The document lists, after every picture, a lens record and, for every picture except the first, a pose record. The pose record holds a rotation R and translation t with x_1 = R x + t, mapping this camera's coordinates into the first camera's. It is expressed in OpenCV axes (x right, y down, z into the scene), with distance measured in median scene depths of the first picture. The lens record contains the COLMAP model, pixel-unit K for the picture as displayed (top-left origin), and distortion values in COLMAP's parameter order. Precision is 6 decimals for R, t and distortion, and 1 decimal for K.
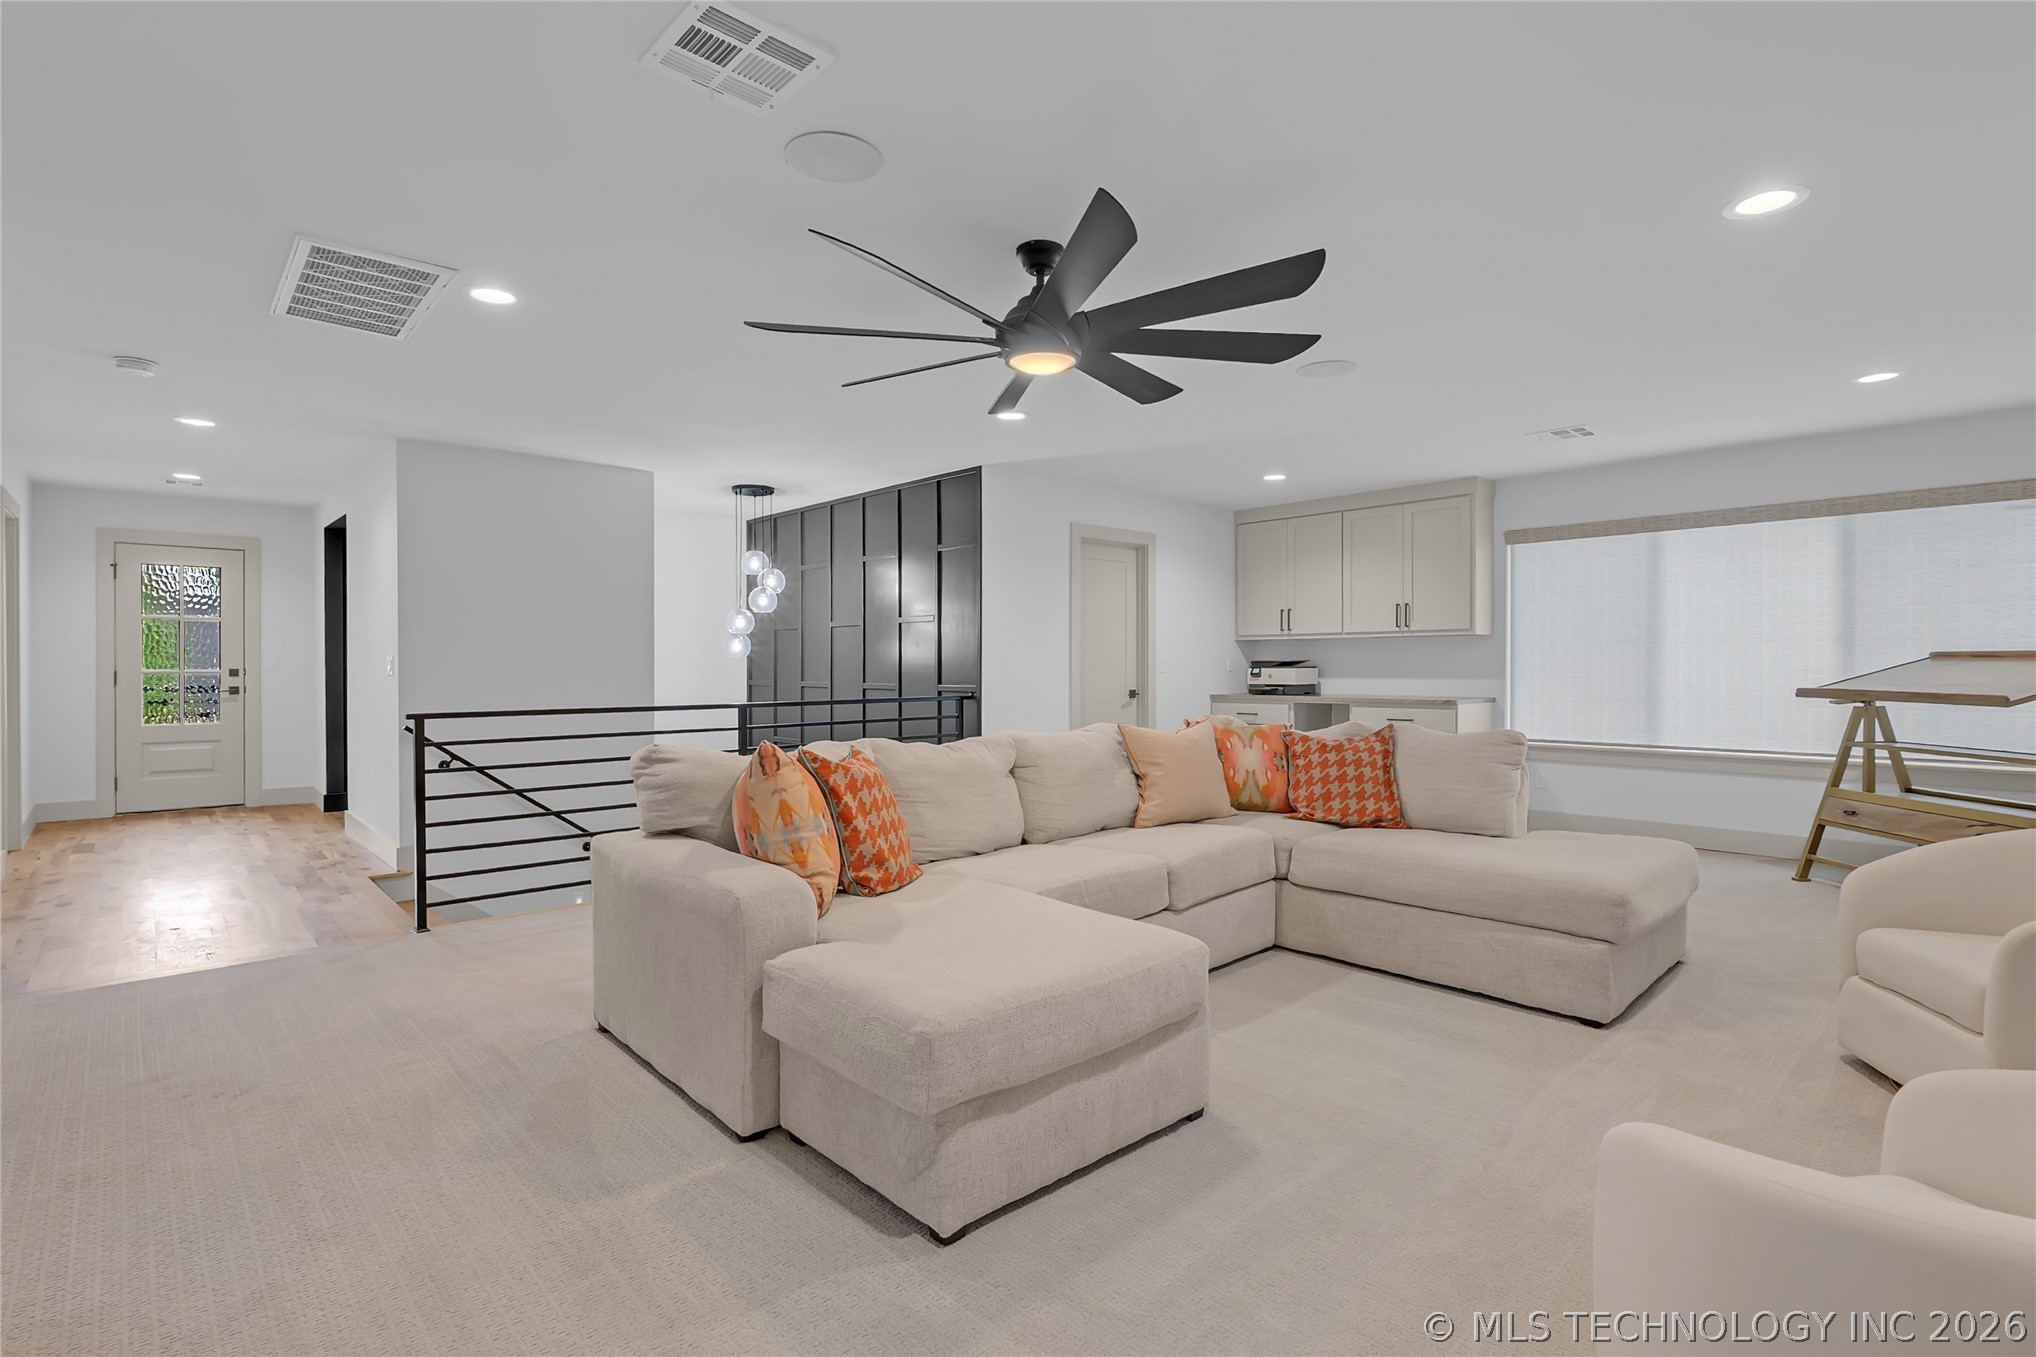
lens RADIAL K [[977.3, 0, 1018.0], [0, 977.3, 678.5], [0, 0, 1]] dist [-0.001488, -0.000200]
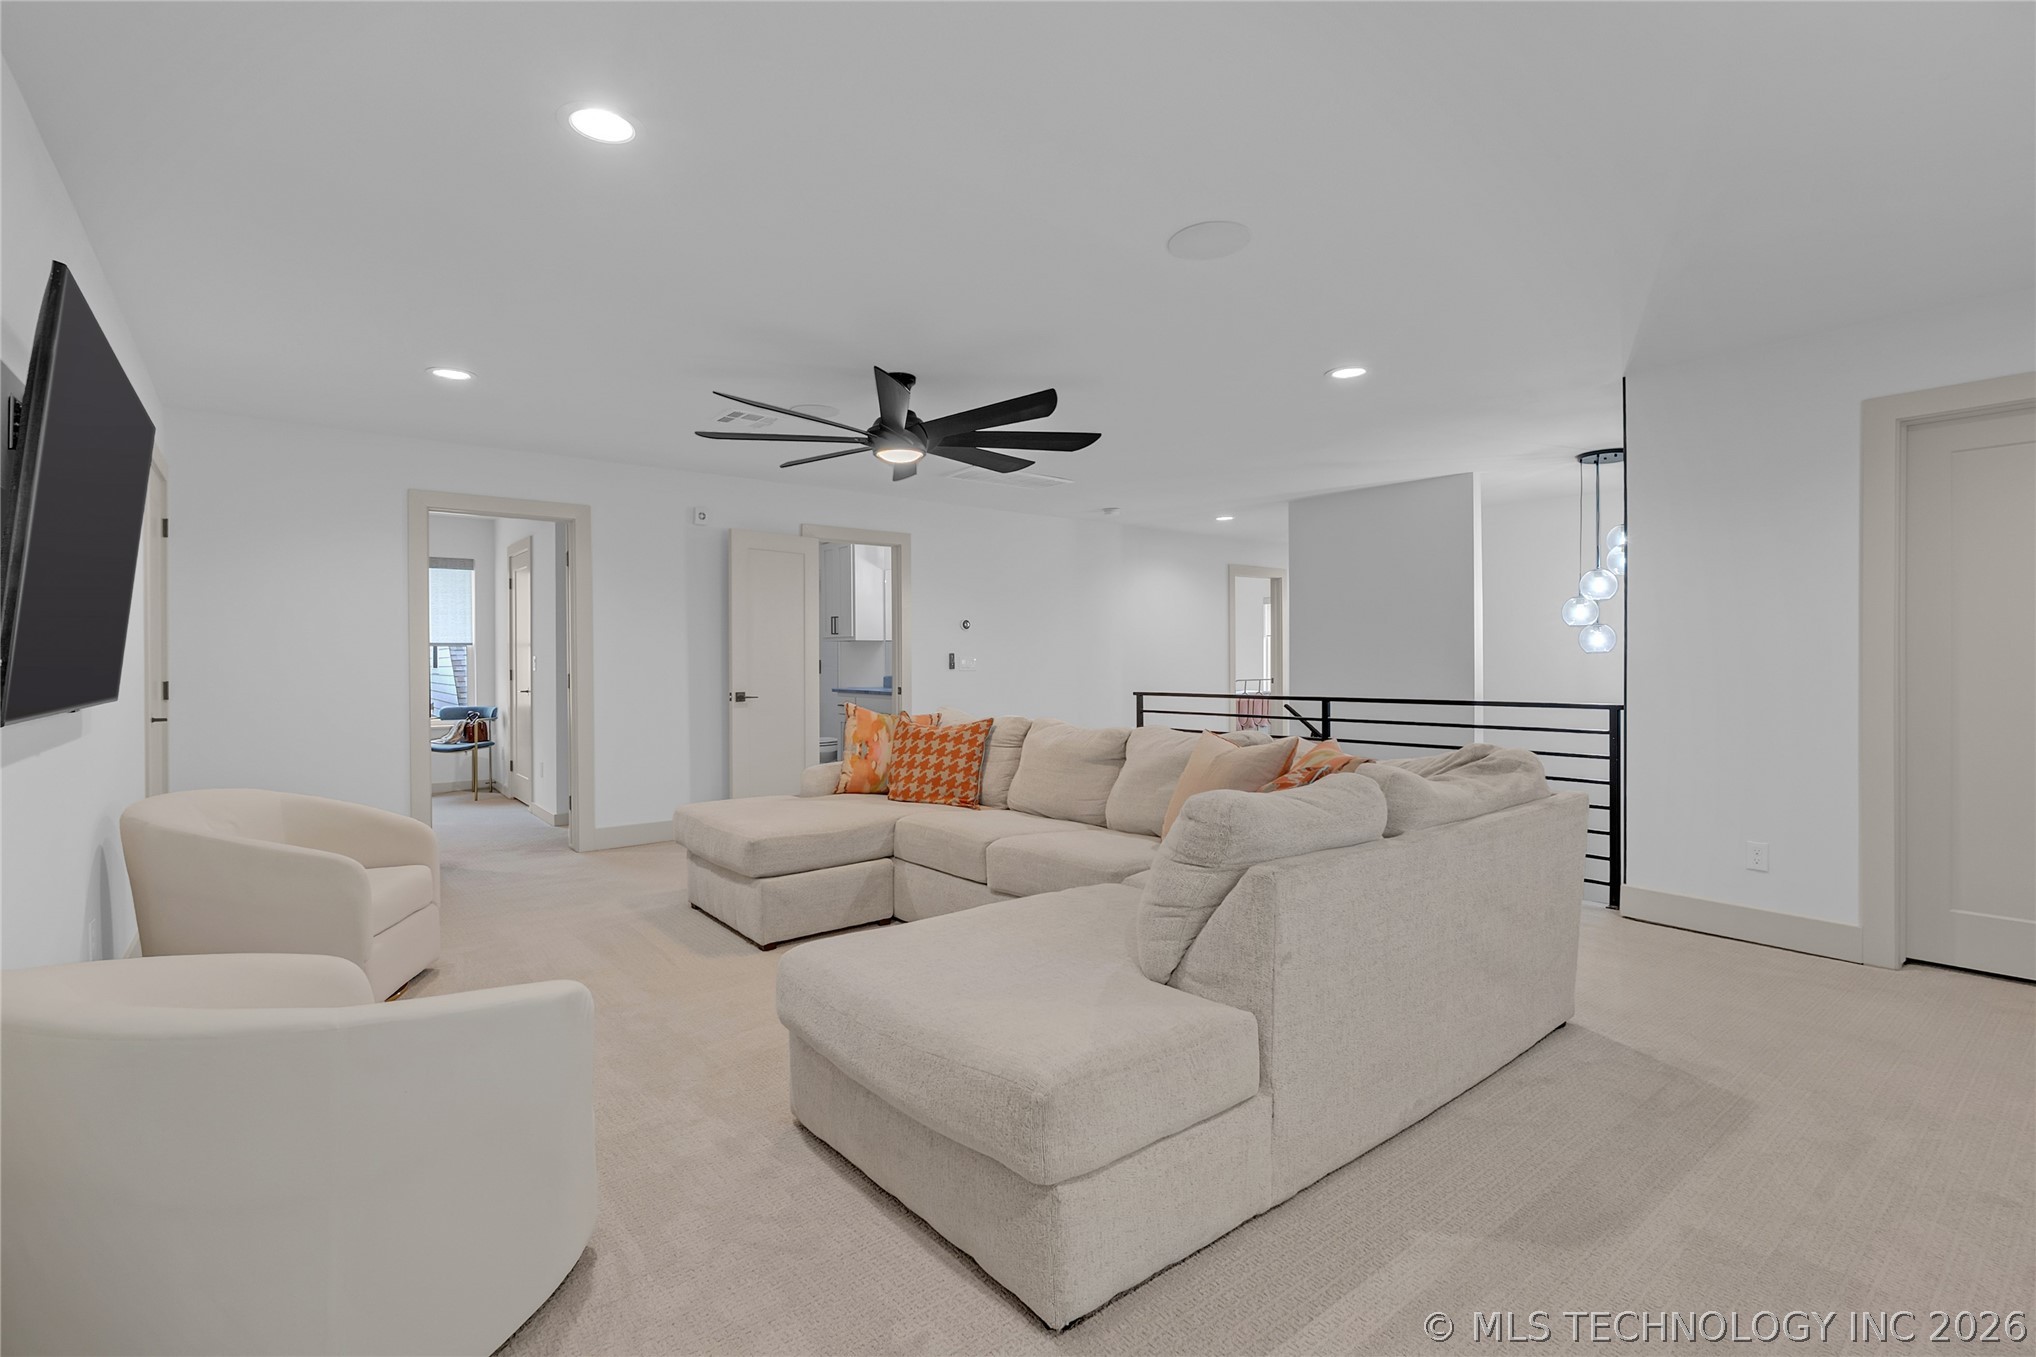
lens RADIAL K [[949.8, 0, 1018.0], [0, 949.8, 678.5], [0, 0, 1]] dist [0.001345, 0.000167]
pose [[-0.060419, 0.017615, -0.998018, 0.655073], [-0.006370, 0.999817, 0.018032, -0.009566], [0.998153, 0.007447, -0.060296, 0.584981]]
